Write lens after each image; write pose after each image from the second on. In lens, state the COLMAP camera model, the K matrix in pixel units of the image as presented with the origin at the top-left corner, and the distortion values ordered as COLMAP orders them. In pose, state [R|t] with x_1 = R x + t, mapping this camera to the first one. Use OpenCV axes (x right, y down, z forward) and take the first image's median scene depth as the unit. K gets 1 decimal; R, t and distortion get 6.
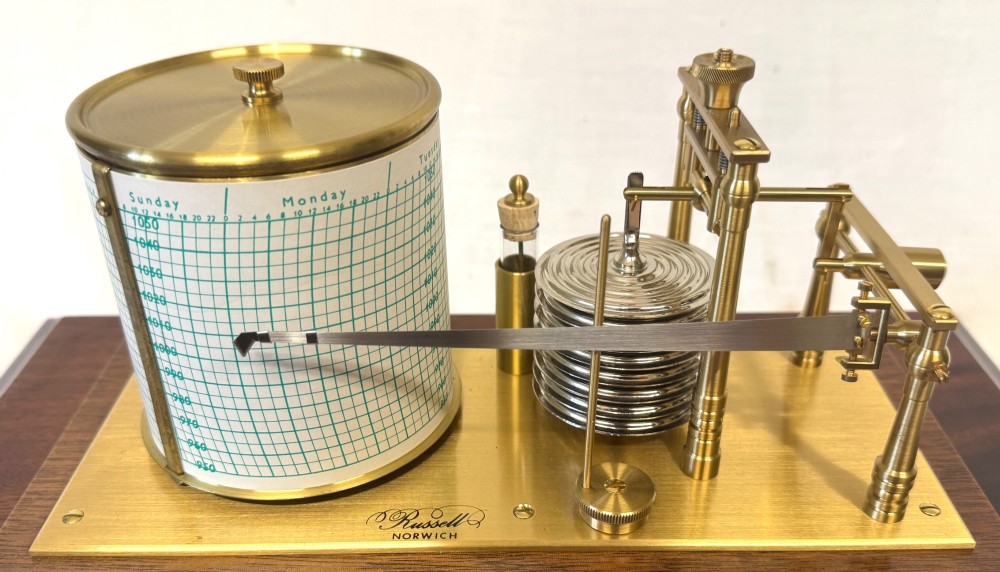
lens RADIAL K [[910.0, 0, 512.0], [0, 910.0, 367.9], [0, 0, 1]] dist [-0.018916, 0.000000]
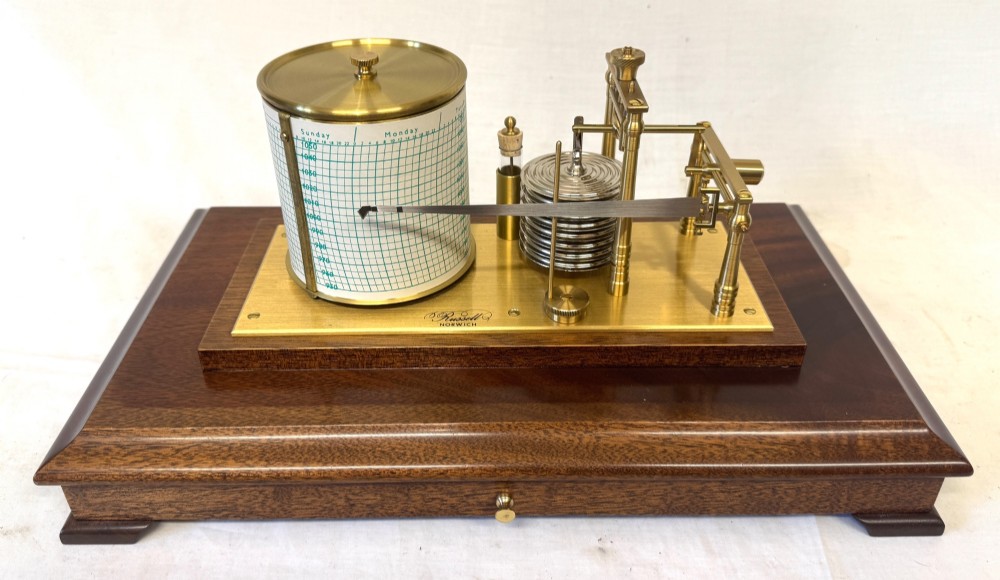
lens RADIAL K [[814.9, 0, 504.9], [0, 814.9, 292.0], [0, 0, 1]] dist [0.028303, -0.014472]
pose [[0.999987, -0.002810, 0.004156, -0.011770], [0.002719, 0.999763, 0.021585, 0.088016], [-0.004215, -0.021573, 0.999758, -0.575112]]
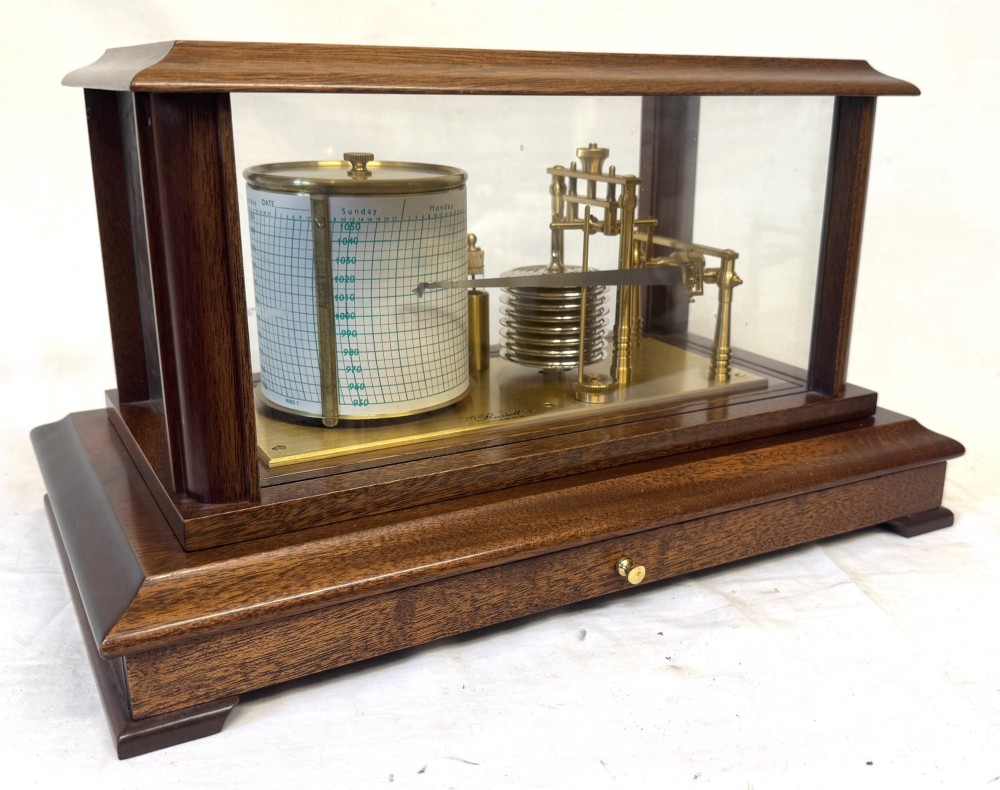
lens RADIAL K [[1045.9, 0, 554.8], [0, 1045.9, 426.6], [0, 0, 1]] dist [0.083868, 0.000000]
pose [[0.867639, -0.147617, 0.474775, -0.915586], [0.263285, 0.946444, -0.186879, 0.573079], [-0.421762, 0.287145, 0.860038, -0.652466]]
